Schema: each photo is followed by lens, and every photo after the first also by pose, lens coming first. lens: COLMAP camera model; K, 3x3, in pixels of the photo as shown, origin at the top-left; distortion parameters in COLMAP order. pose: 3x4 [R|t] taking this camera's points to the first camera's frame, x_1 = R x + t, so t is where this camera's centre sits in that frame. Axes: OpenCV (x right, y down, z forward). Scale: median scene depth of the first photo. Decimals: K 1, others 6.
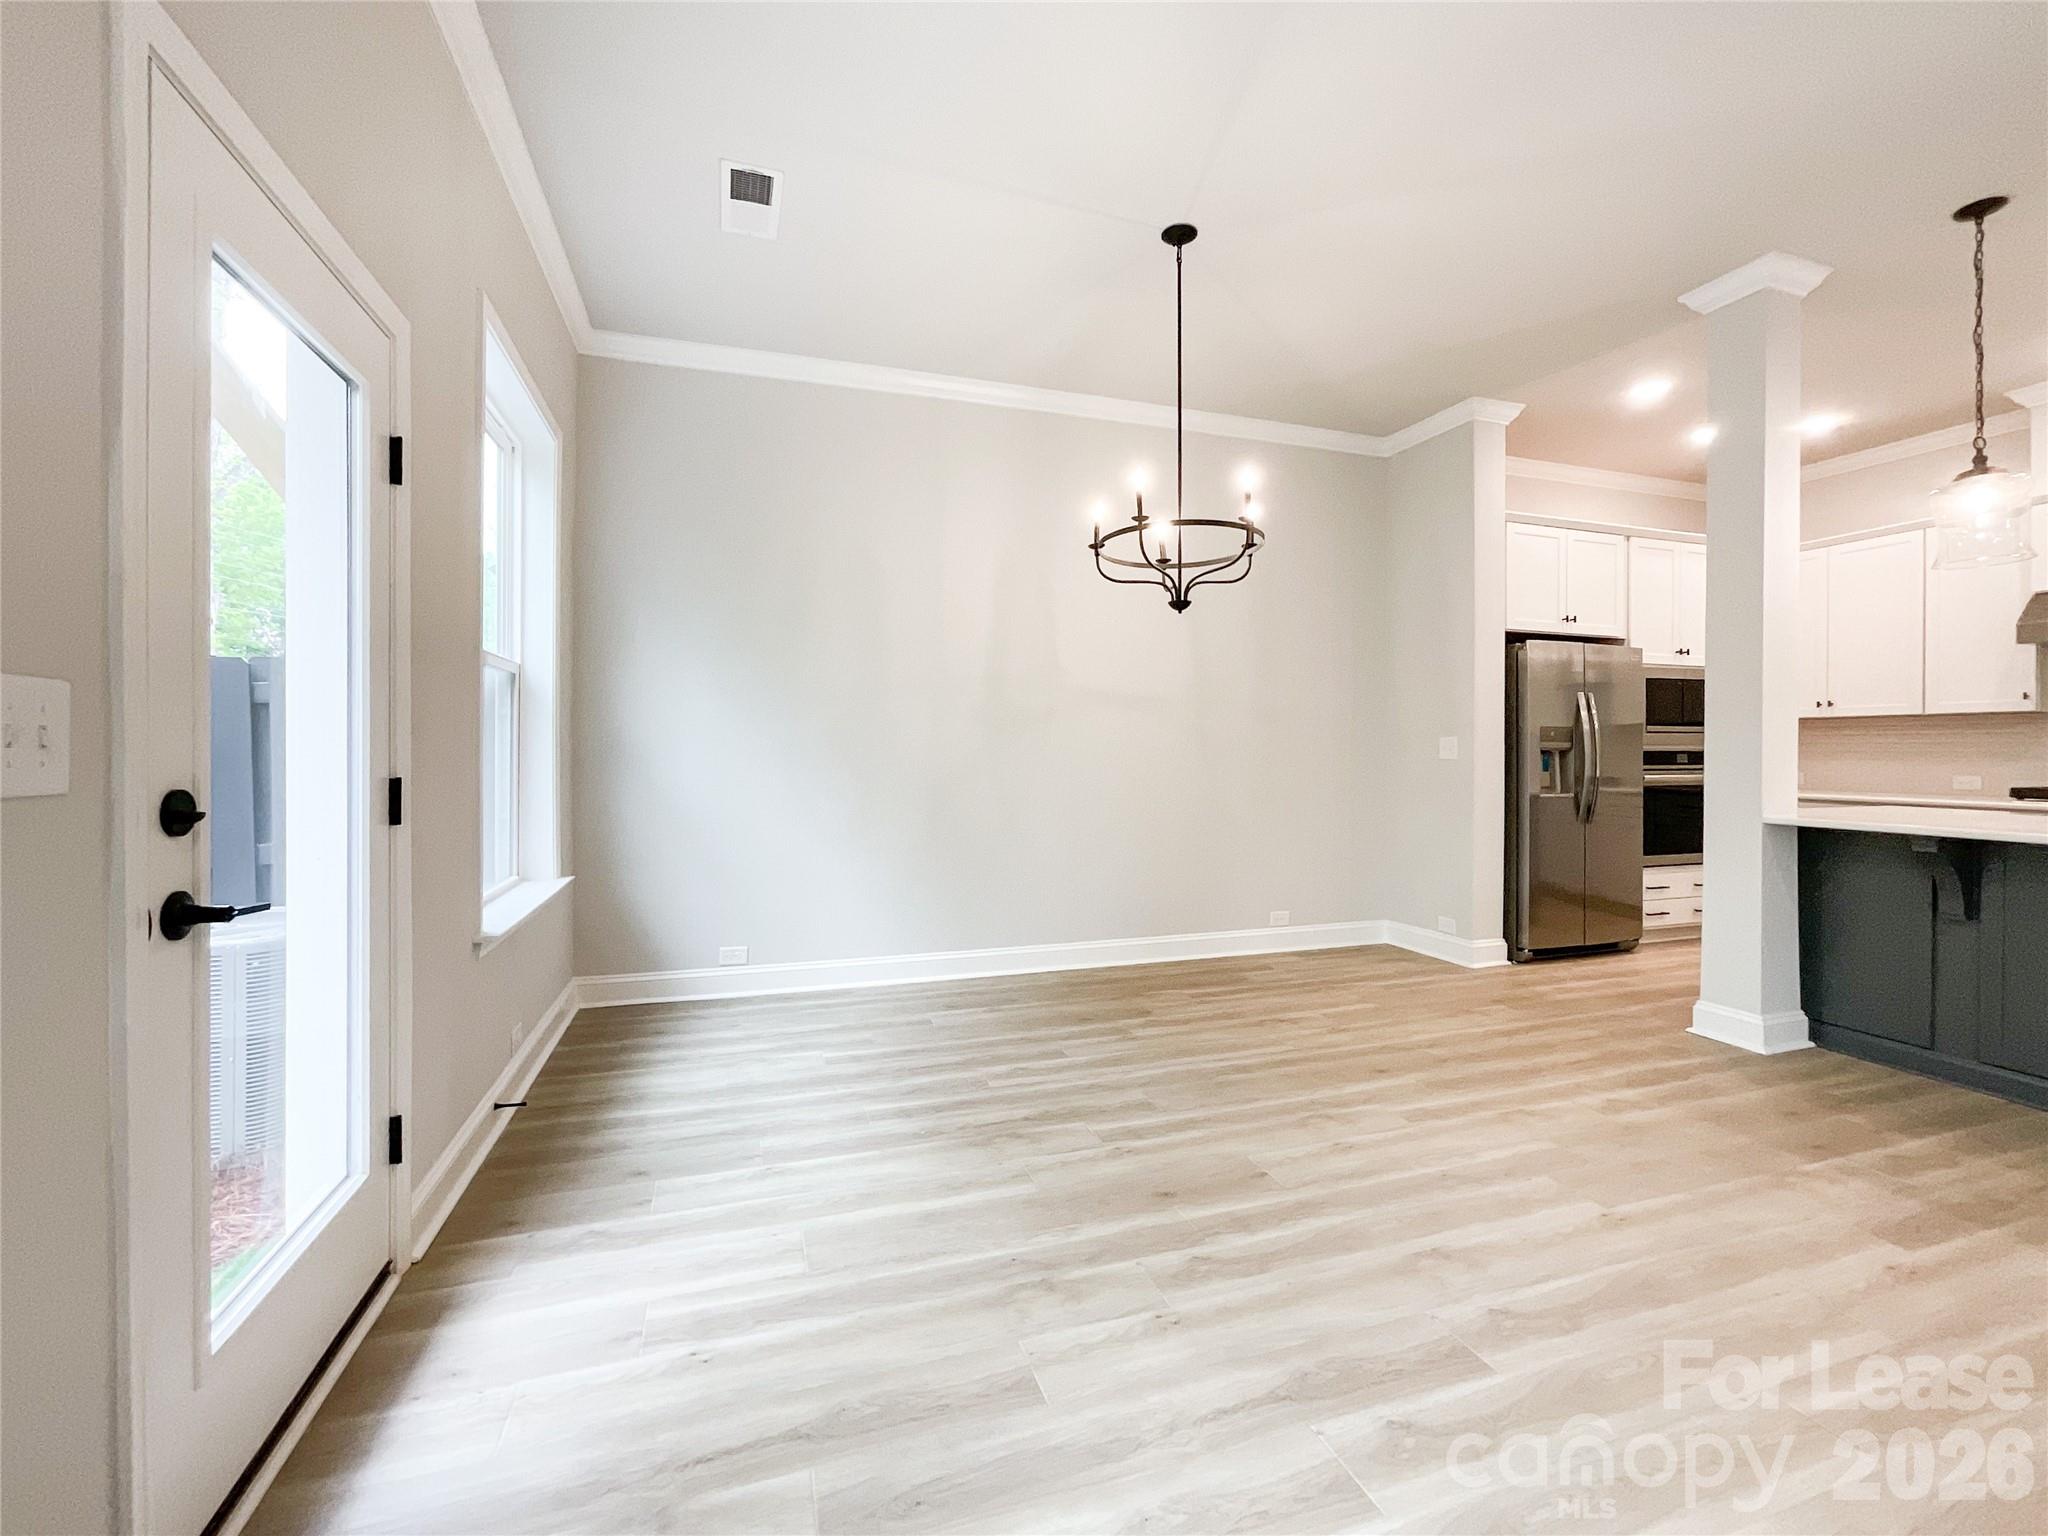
lens RADIAL K [[865.5, 0, 1022.8], [0, 865.5, 748.6], [0, 0, 1]] dist [-0.017179, 0.008789]
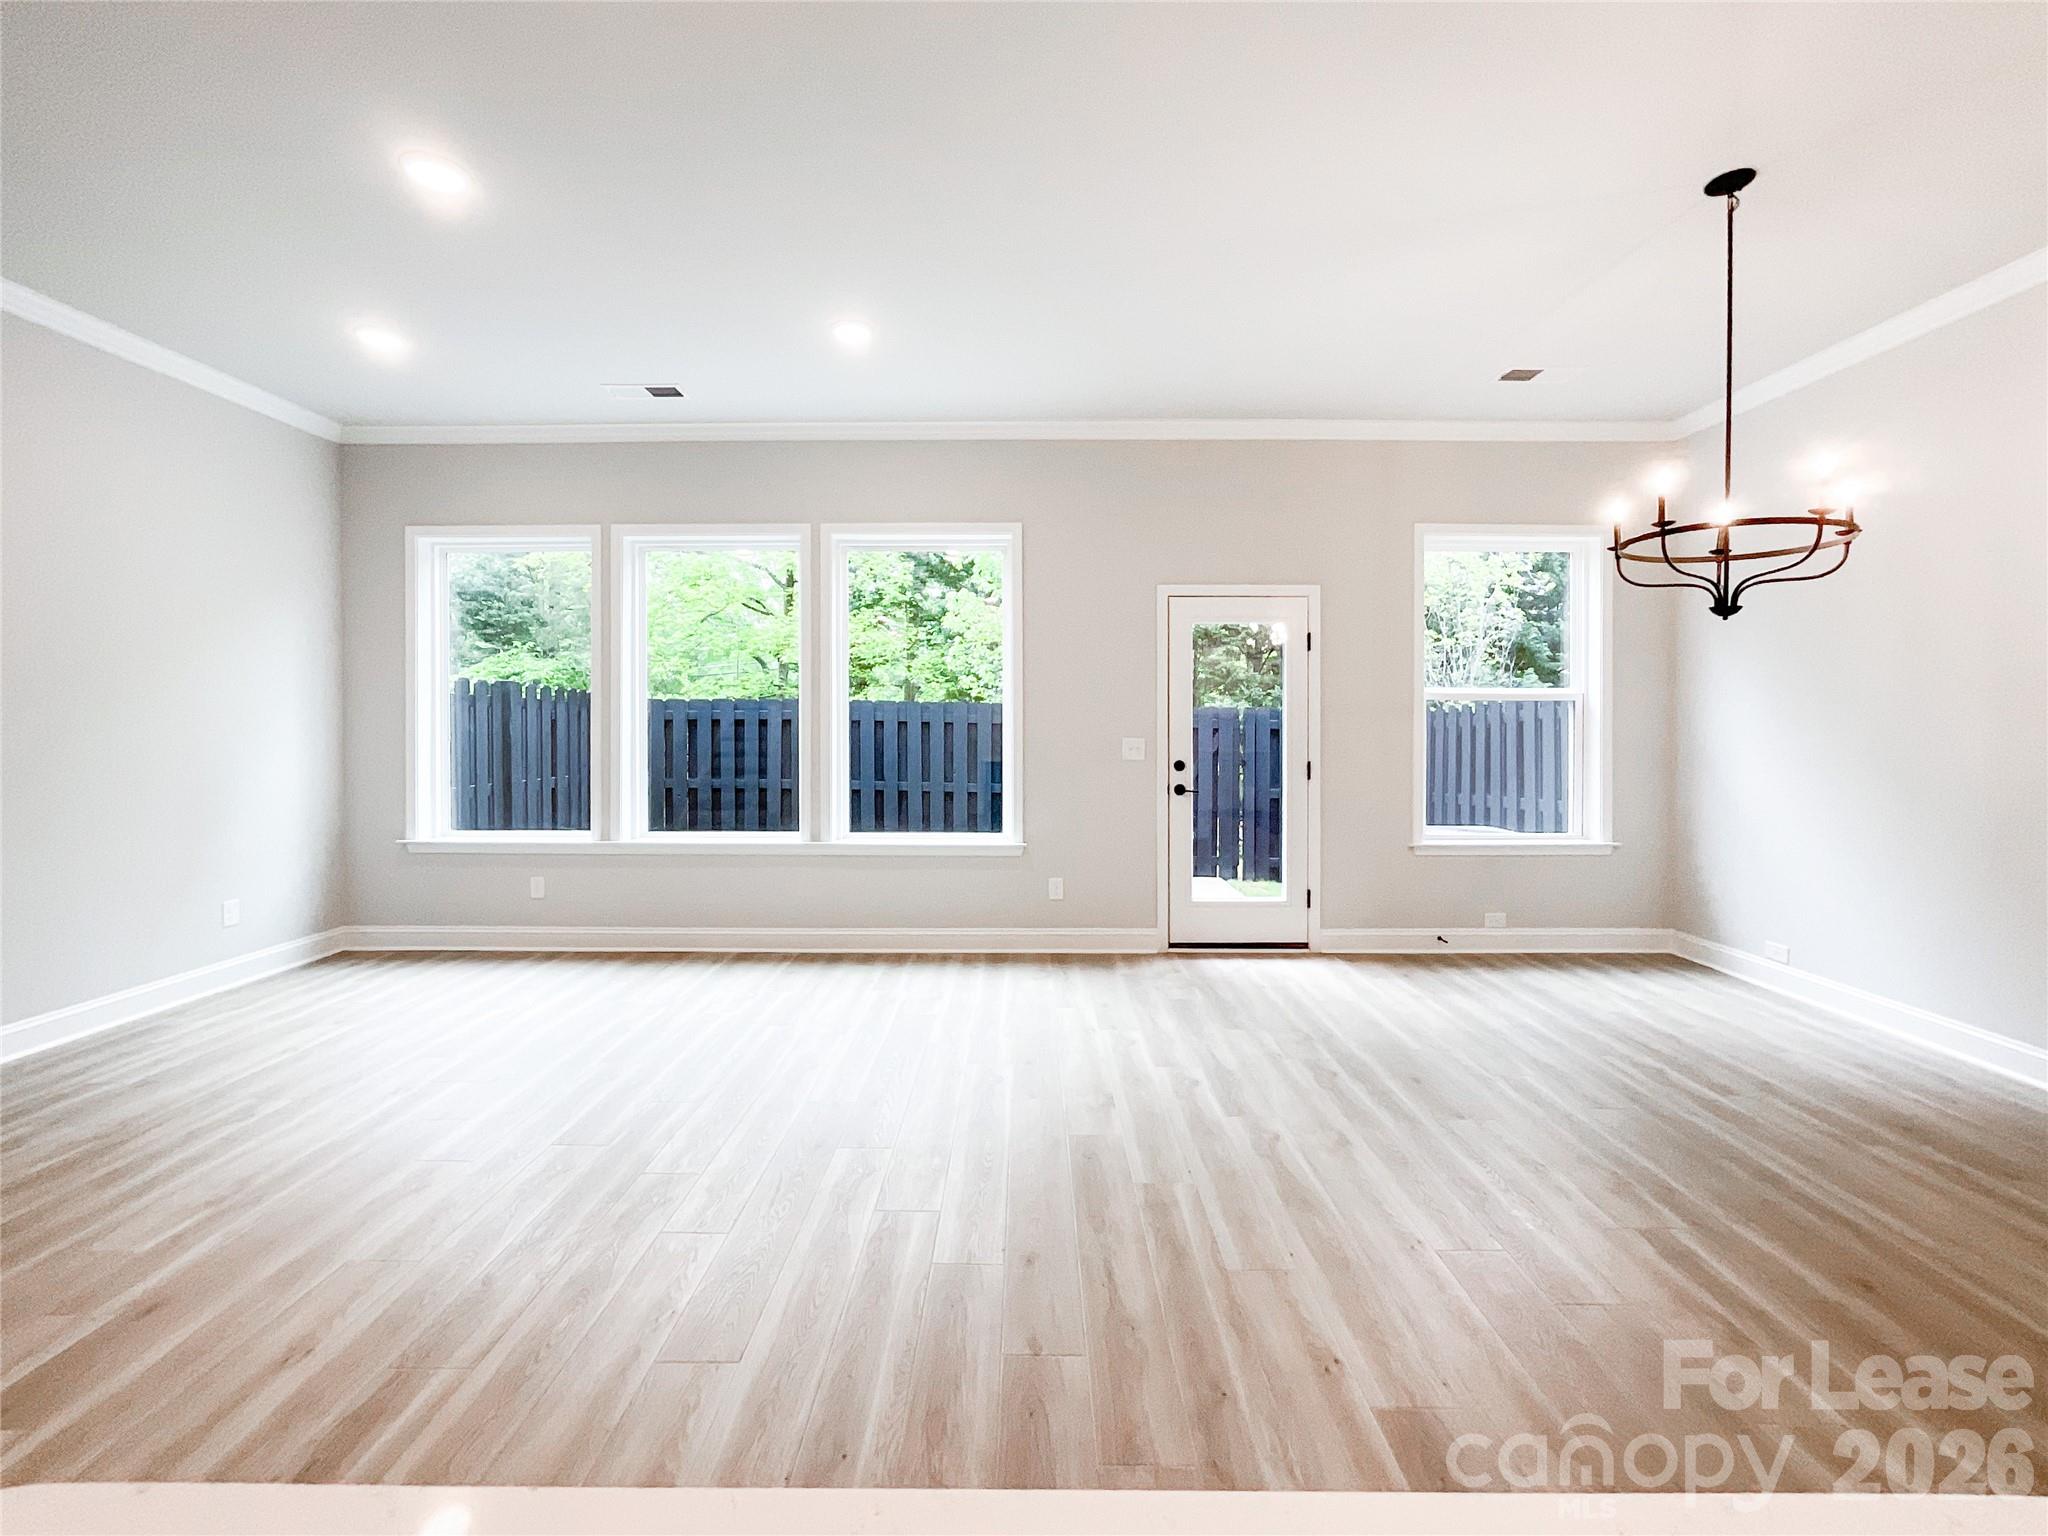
lens RADIAL K [[859.1, 0, 1021.0], [0, 859.1, 724.9], [0, 0, 1]] dist [-0.011975, 0.001079]
pose [[-0.322727, 0.001174, -0.946491, 1.223616], [0.000319, 0.999999, 0.001132, -0.049813], [0.946492, 0.000064, -0.322727, 0.600545]]
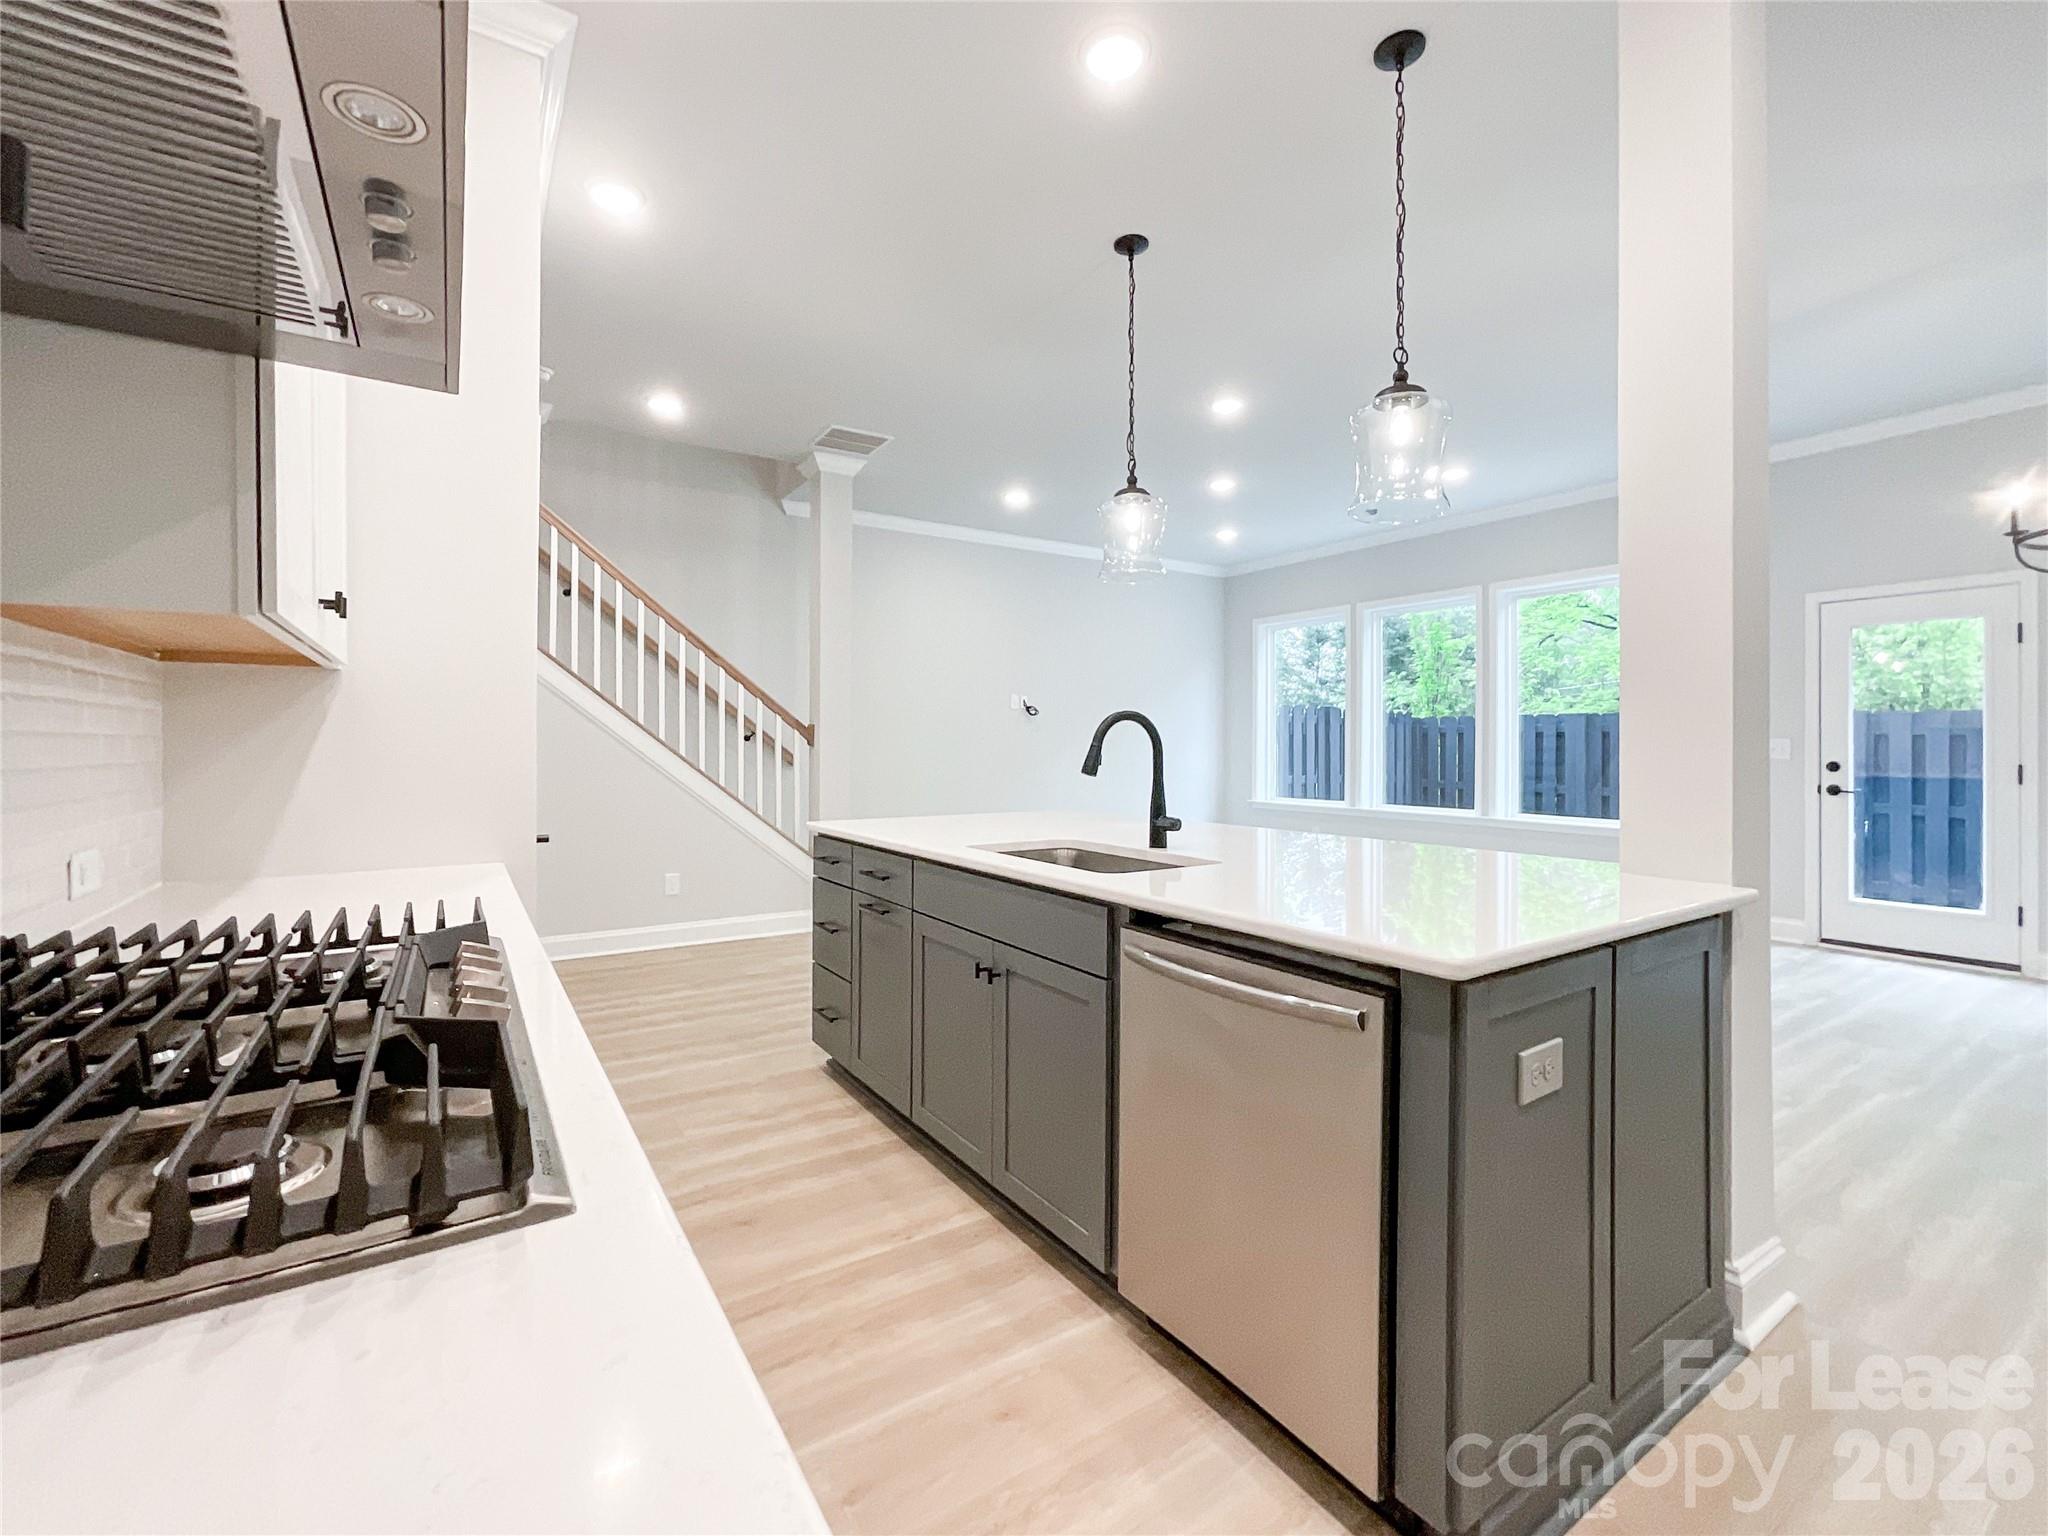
lens RADIAL K [[882.9, 0, 1026.6], [0, 882.9, 743.3], [0, 0, 1]] dist [-0.003100, -0.000225]
pose [[-0.965446, -0.004550, -0.260562, 1.541864], [-0.003825, 0.999987, -0.003292, -0.005871], [0.260574, -0.002182, -0.965451, 1.572688]]
